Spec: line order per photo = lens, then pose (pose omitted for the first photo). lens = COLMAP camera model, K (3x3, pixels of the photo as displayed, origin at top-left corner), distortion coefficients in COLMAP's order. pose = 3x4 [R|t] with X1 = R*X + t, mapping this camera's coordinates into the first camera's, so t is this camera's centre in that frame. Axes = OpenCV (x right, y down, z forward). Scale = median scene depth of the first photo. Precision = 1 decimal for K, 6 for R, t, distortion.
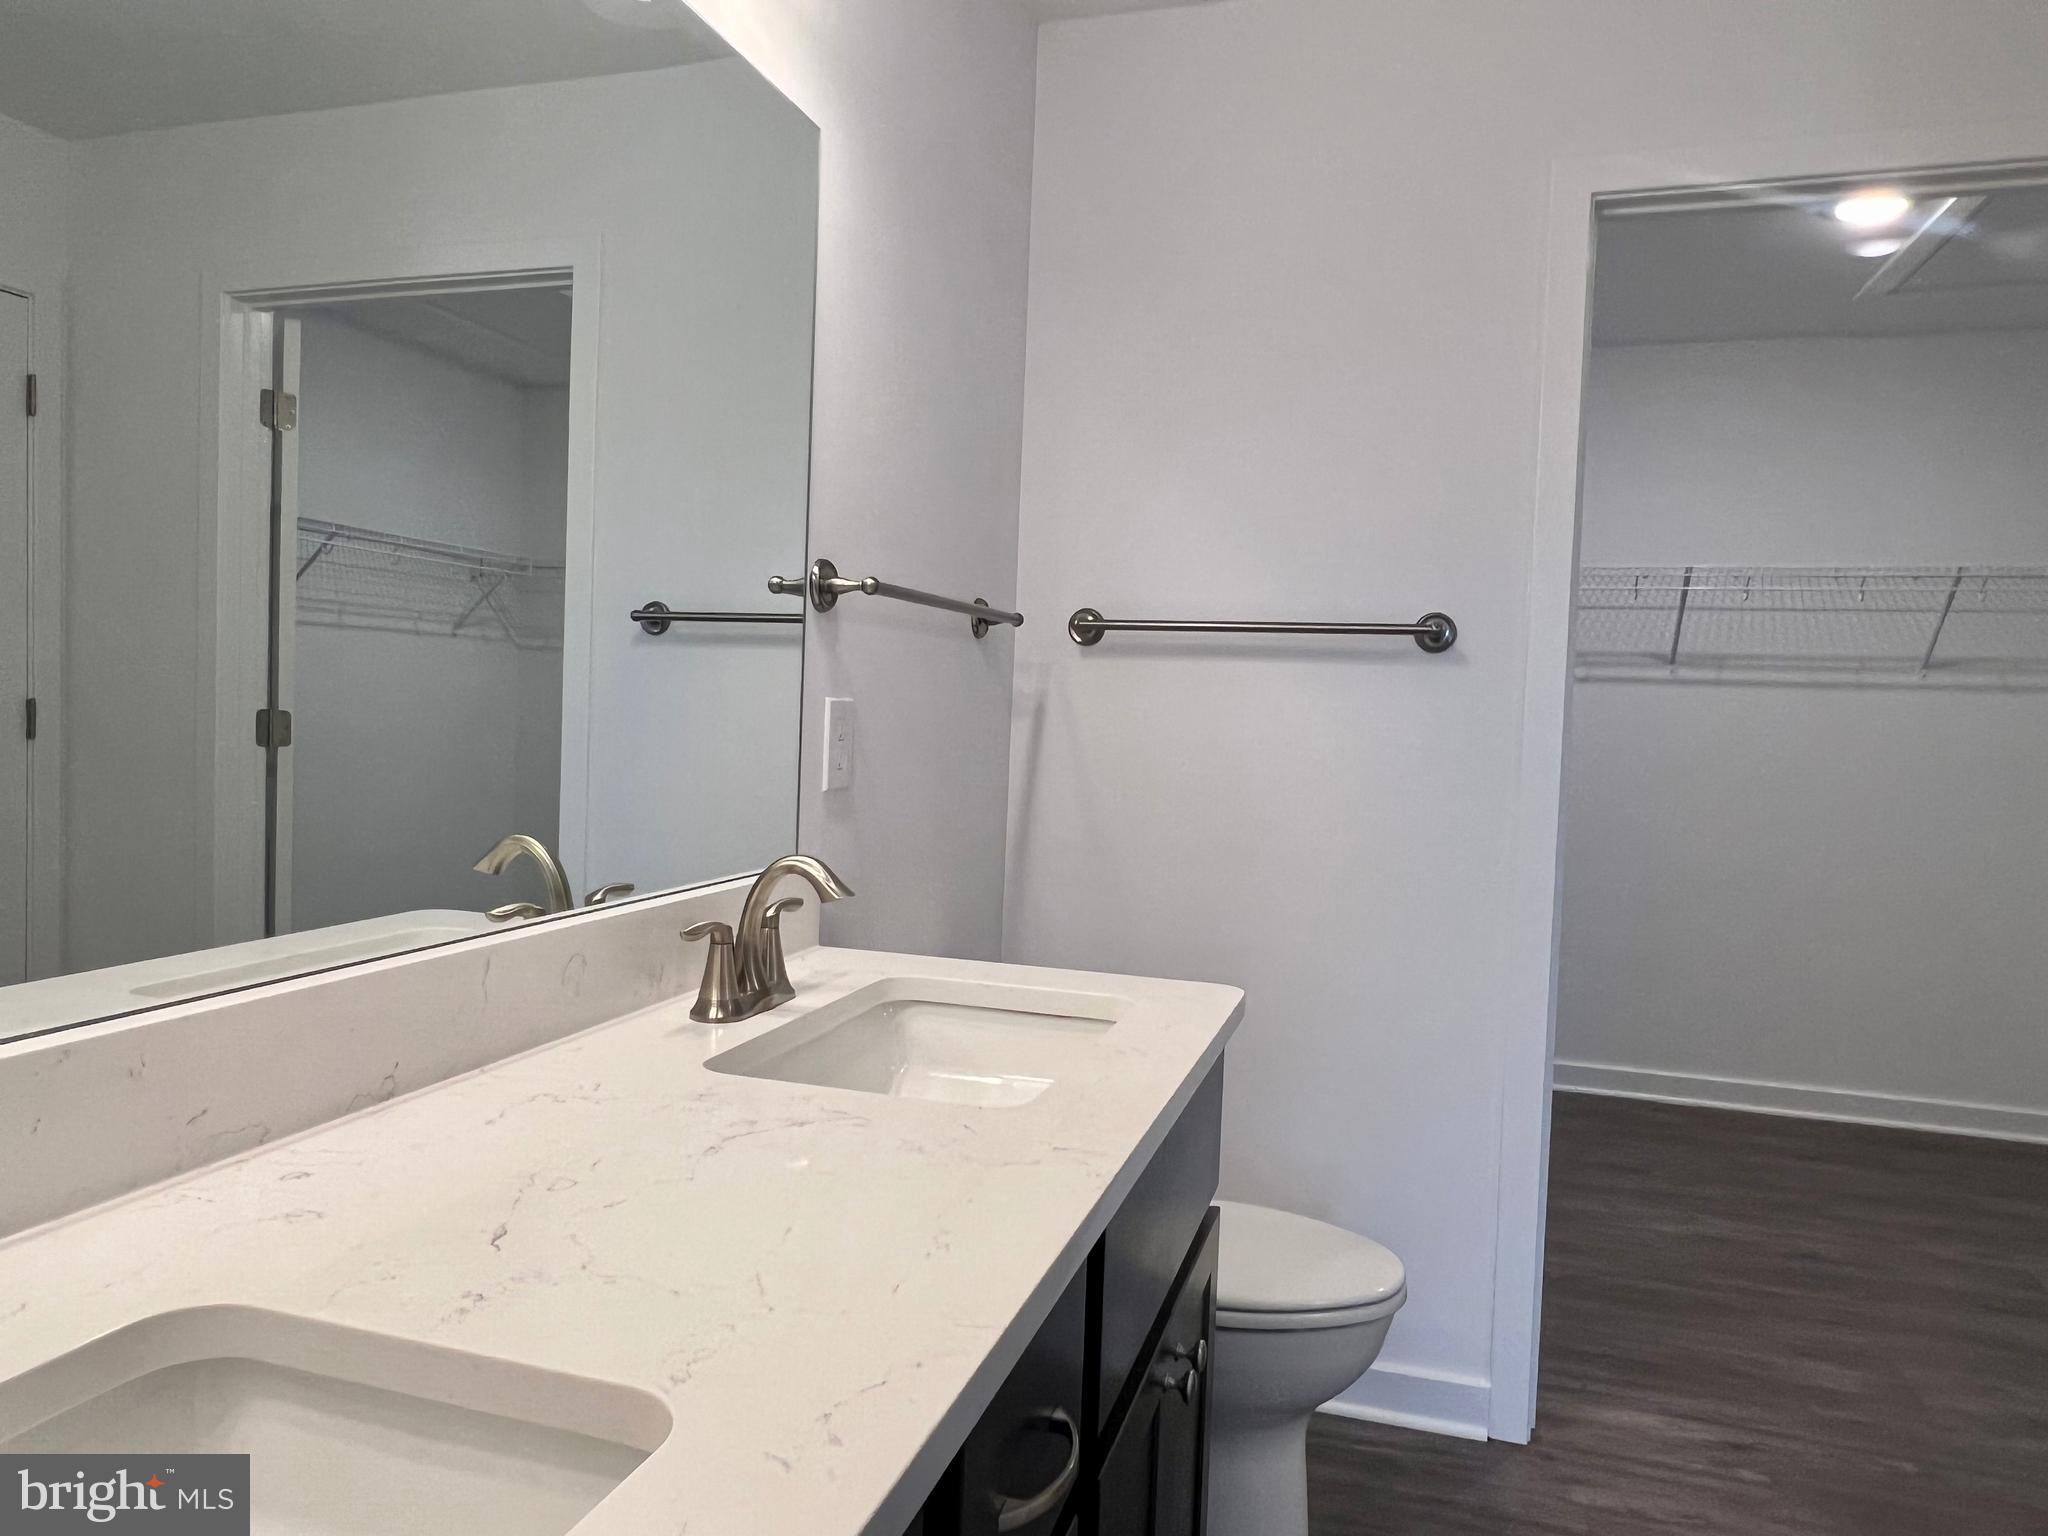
lens RADIAL K [[1328.6, 0, 1006.6], [0, 1328.6, 758.2], [0, 0, 1]] dist [-0.000286, -0.003561]
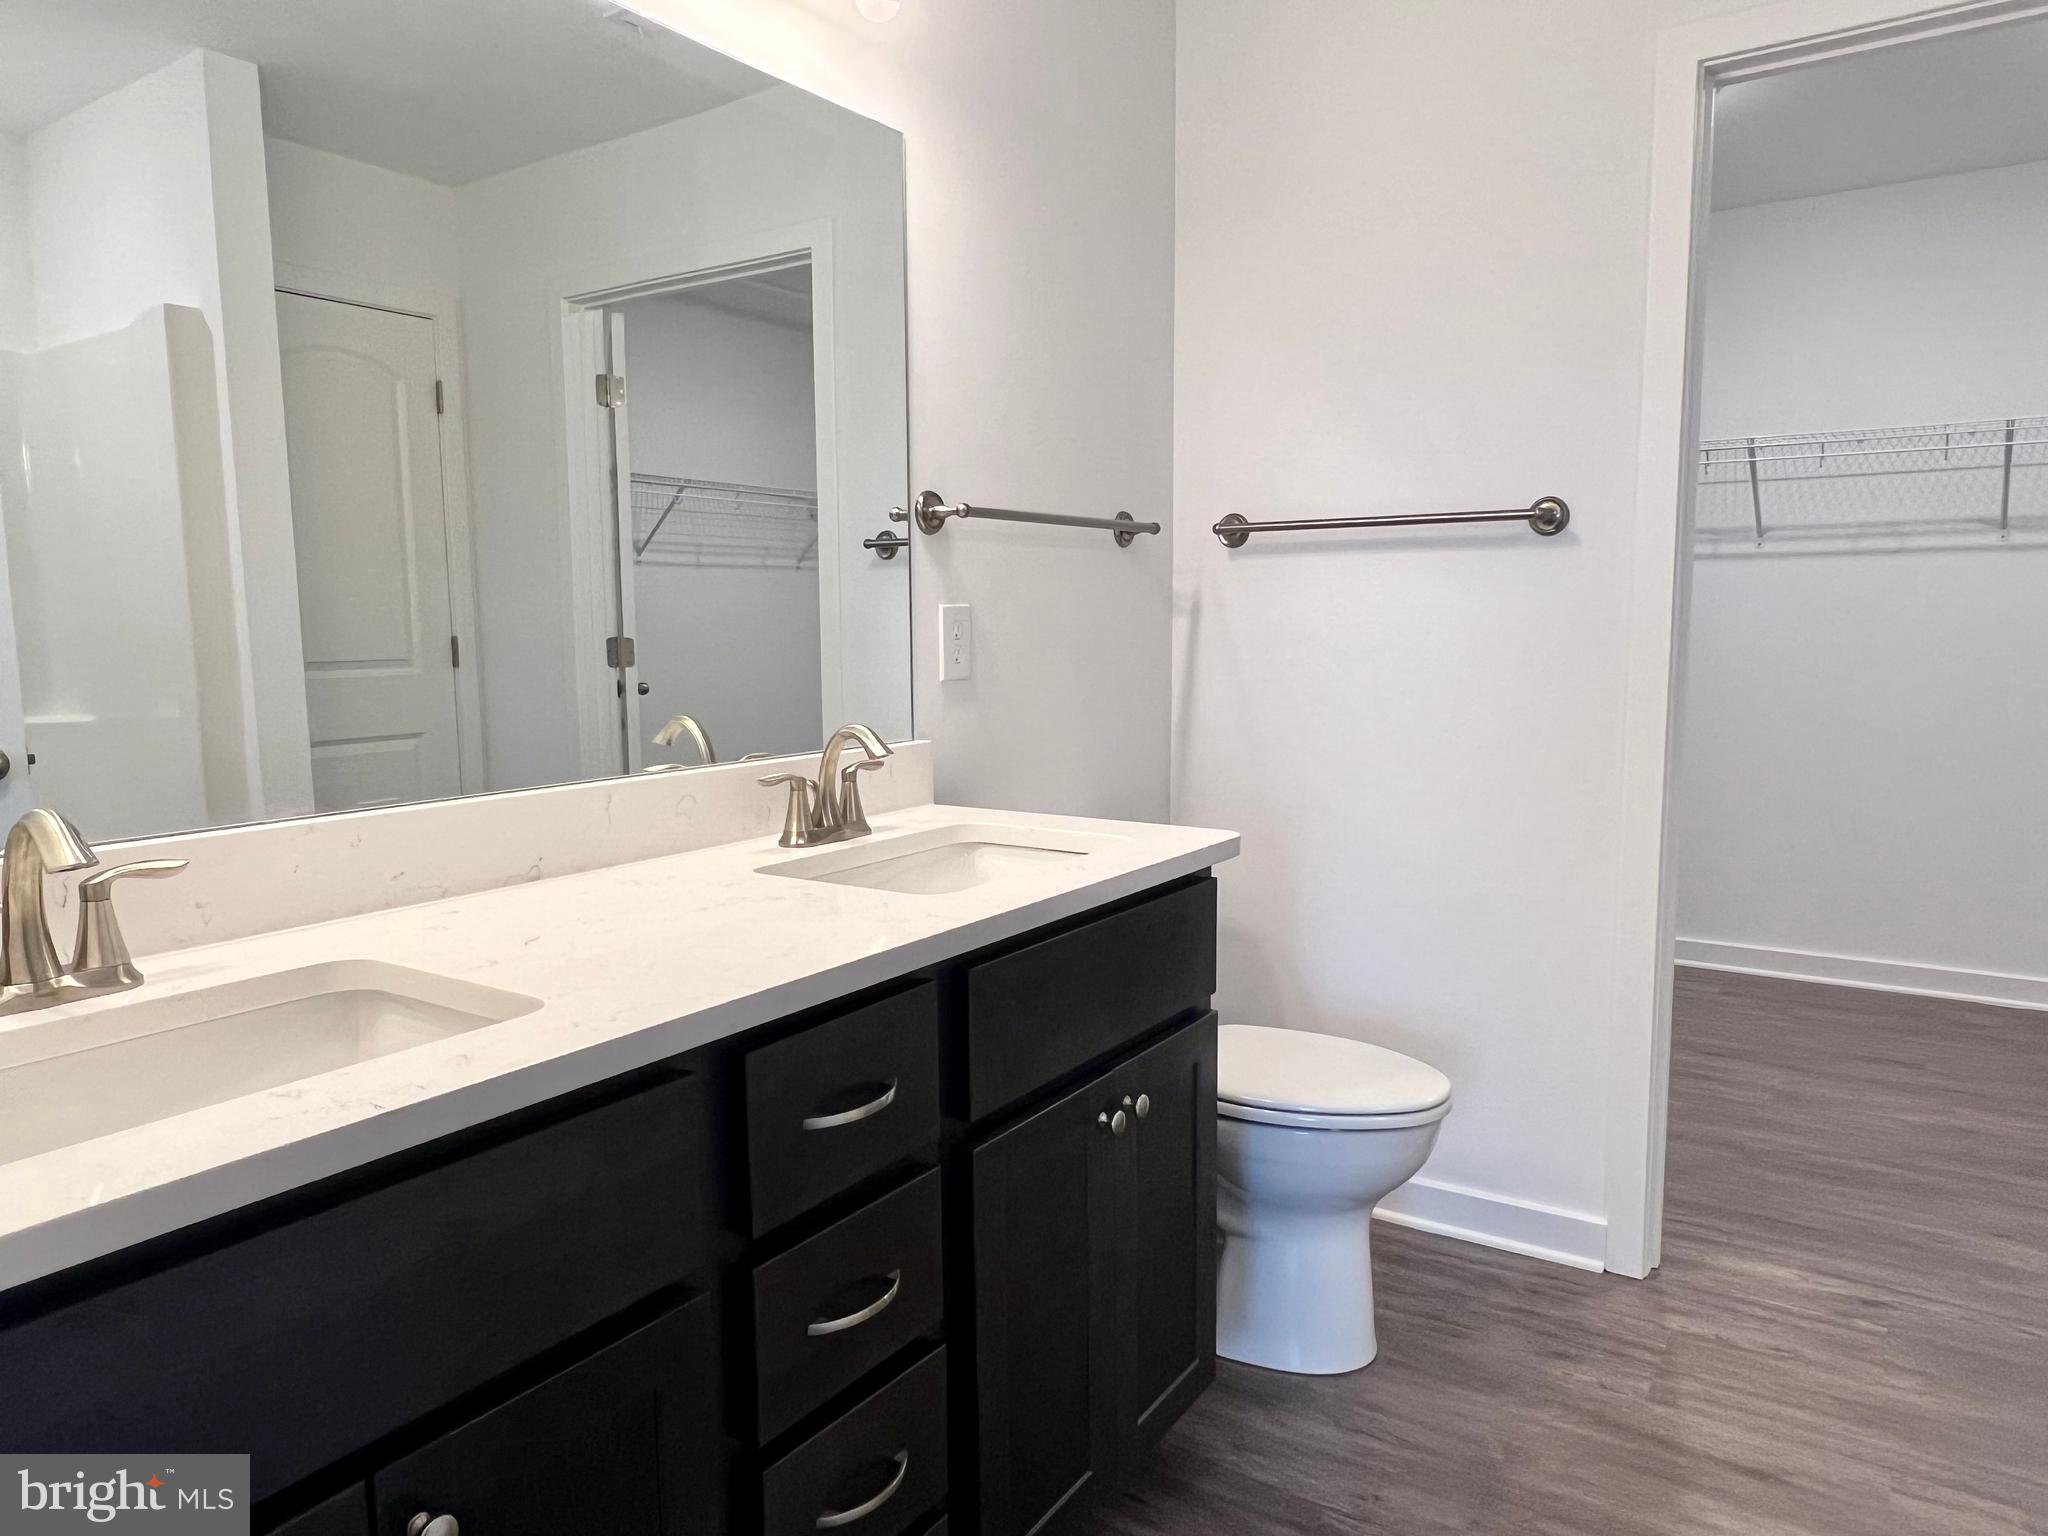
lens RADIAL K [[1328.6, 0, 1030.2], [0, 1328.6, 768.6], [0, 0, 1]] dist [-0.000286, -0.003561]
pose [[0.960663, -0.011446, -0.277481, 0.217560], [0.031626, 0.997159, 0.068358, 0.018699], [0.275911, -0.074444, 0.958296, -0.126403]]
